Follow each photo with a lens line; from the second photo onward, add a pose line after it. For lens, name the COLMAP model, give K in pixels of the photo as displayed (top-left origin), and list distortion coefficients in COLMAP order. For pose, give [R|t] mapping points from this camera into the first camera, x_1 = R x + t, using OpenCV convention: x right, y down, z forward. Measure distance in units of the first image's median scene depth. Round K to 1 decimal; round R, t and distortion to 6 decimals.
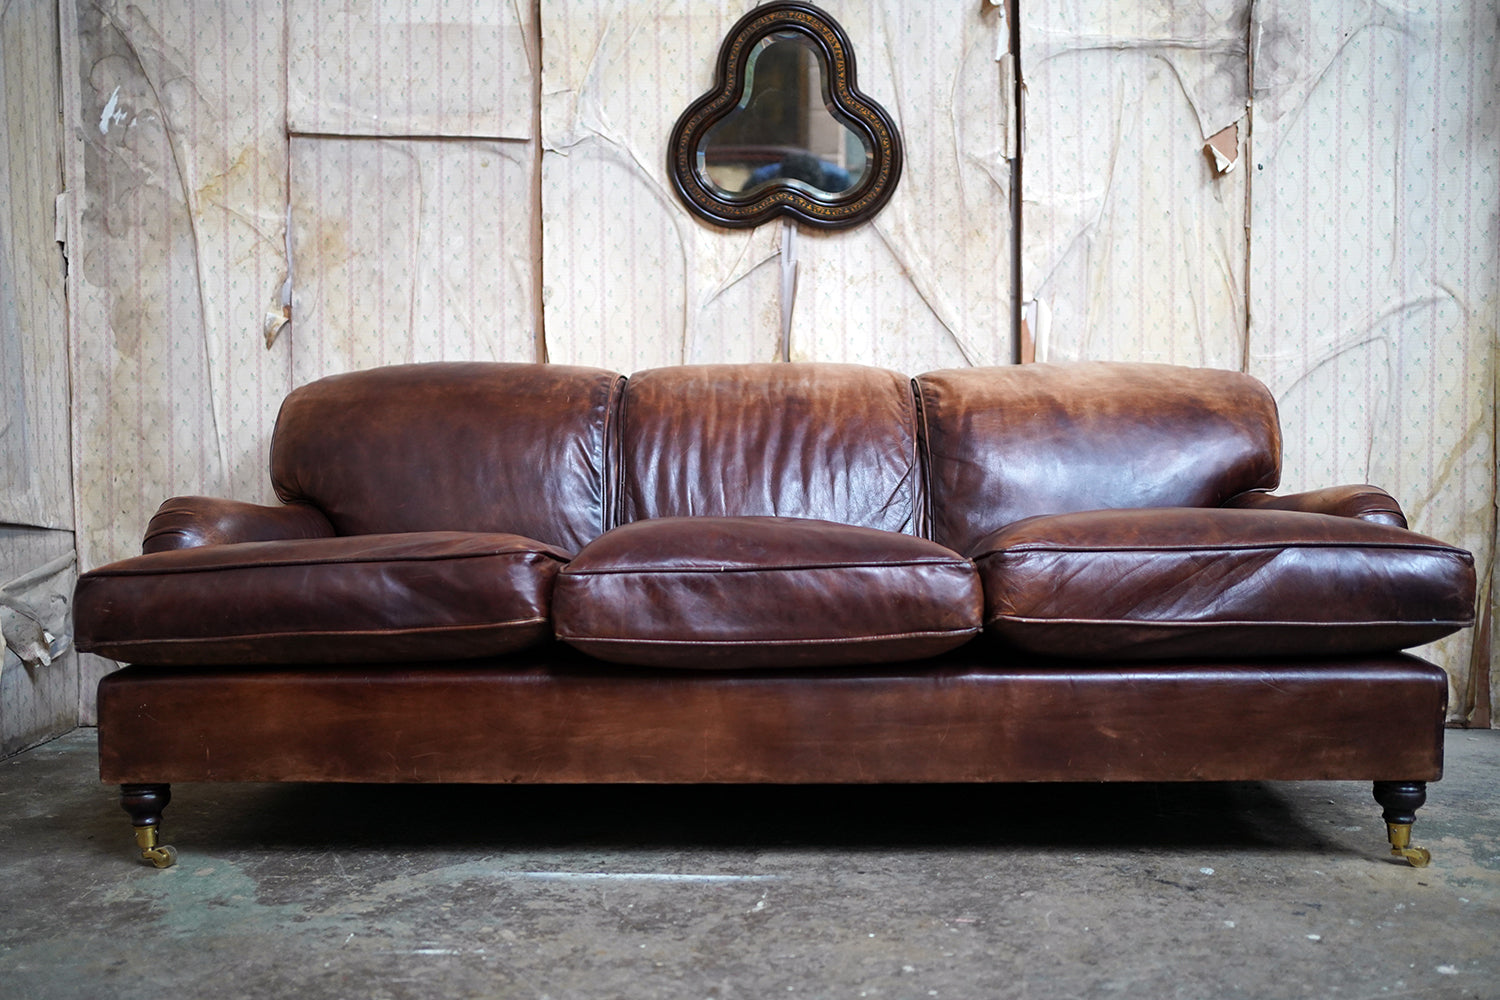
lens RADIAL K [[1512.8, 0, 751.9], [0, 1512.8, 494.7], [0, 0, 1]] dist [0.034903, 0.000000]
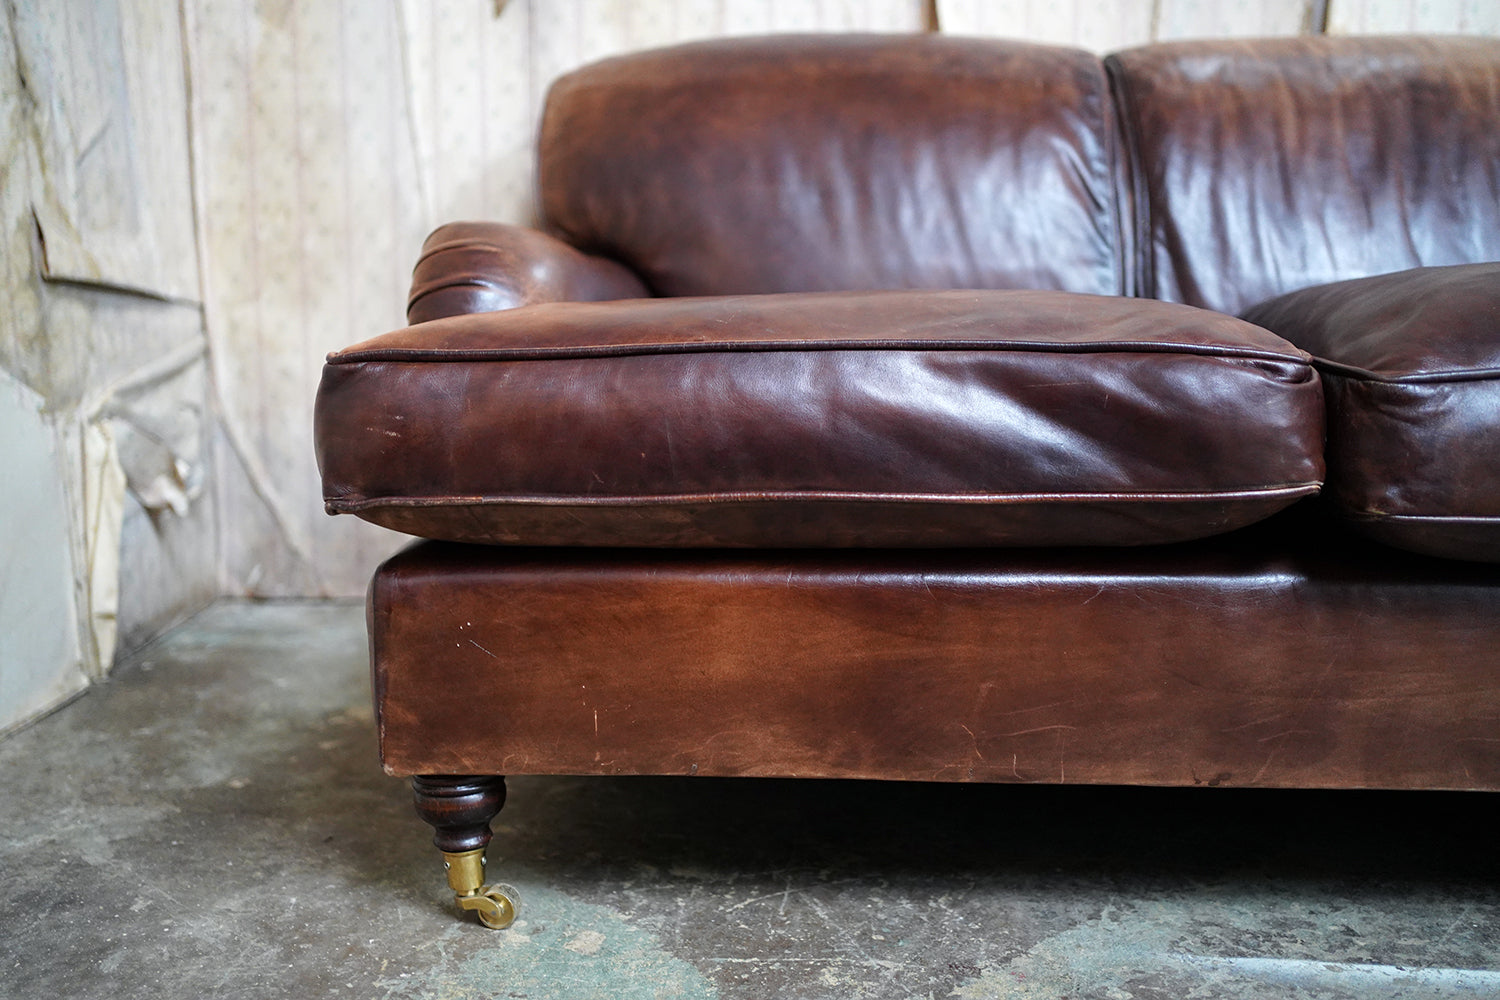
lens RADIAL K [[1512.8, 0, 758.8], [0, 1512.8, 498.0], [0, 0, 1]] dist [0.034903, 0.000000]
pose [[0.999949, 0.009133, -0.004254, -0.208942], [-0.008552, 0.992613, 0.121019, 0.025391], [0.005328, -0.120977, 0.992641, 0.354220]]
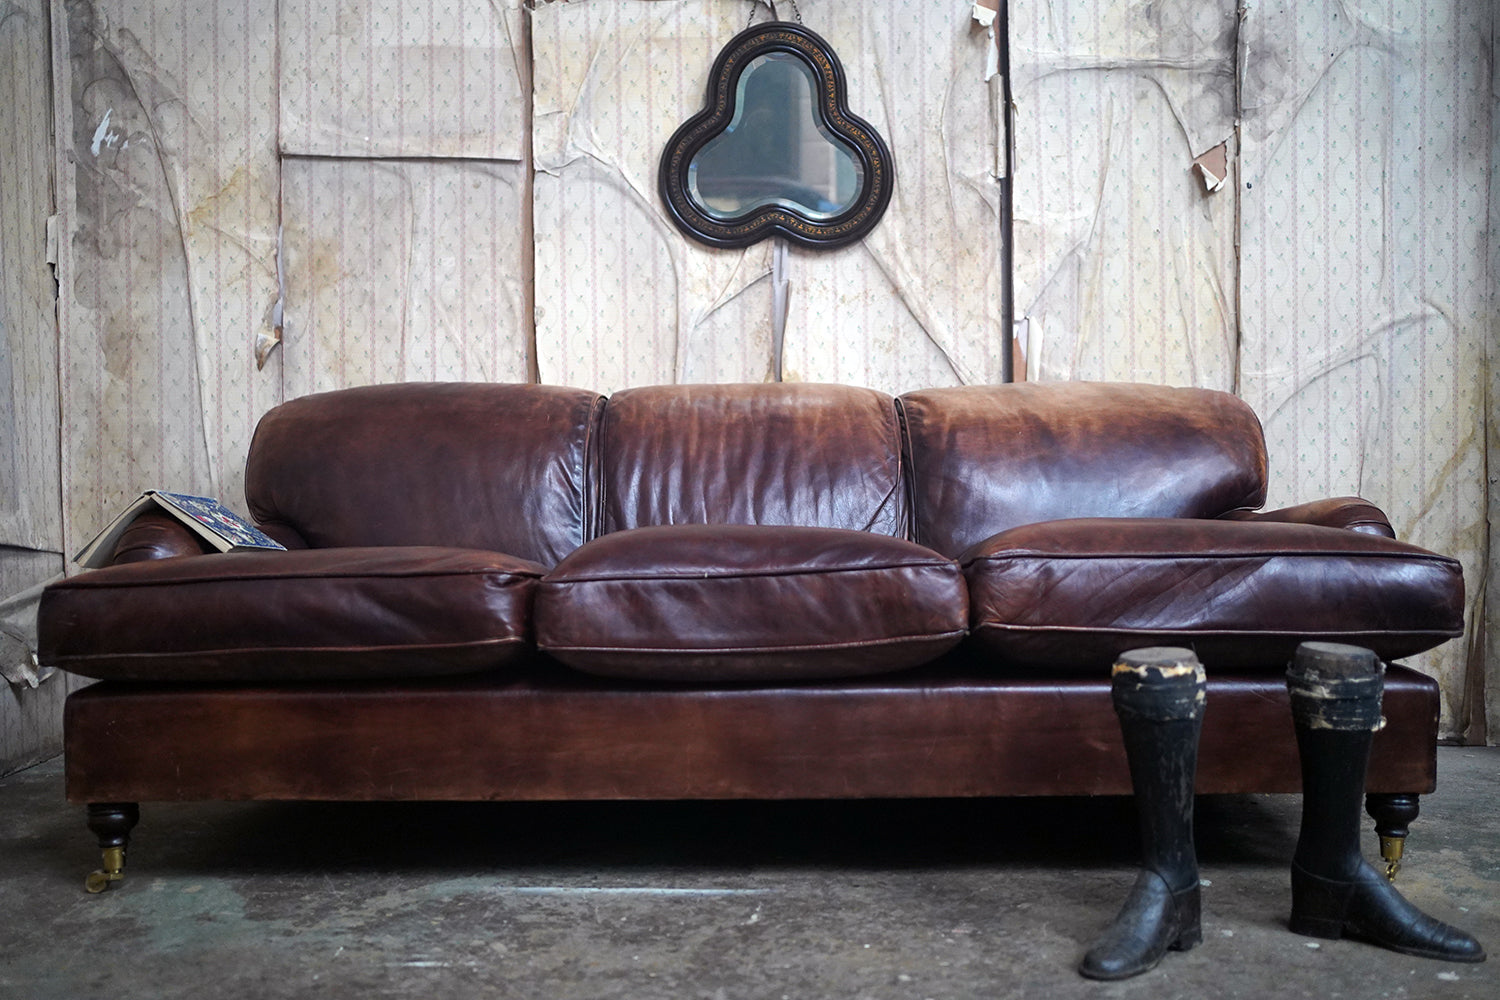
lens RADIAL K [[1512.8, 0, 751.4], [0, 1512.8, 497.3], [0, 0, 1]] dist [0.034903, 0.000000]
pose [[0.999981, -0.003696, 0.004986, -0.000270], [0.003808, 0.999734, -0.022753, 0.011898], [-0.004901, 0.022772, 0.999729, 0.002211]]
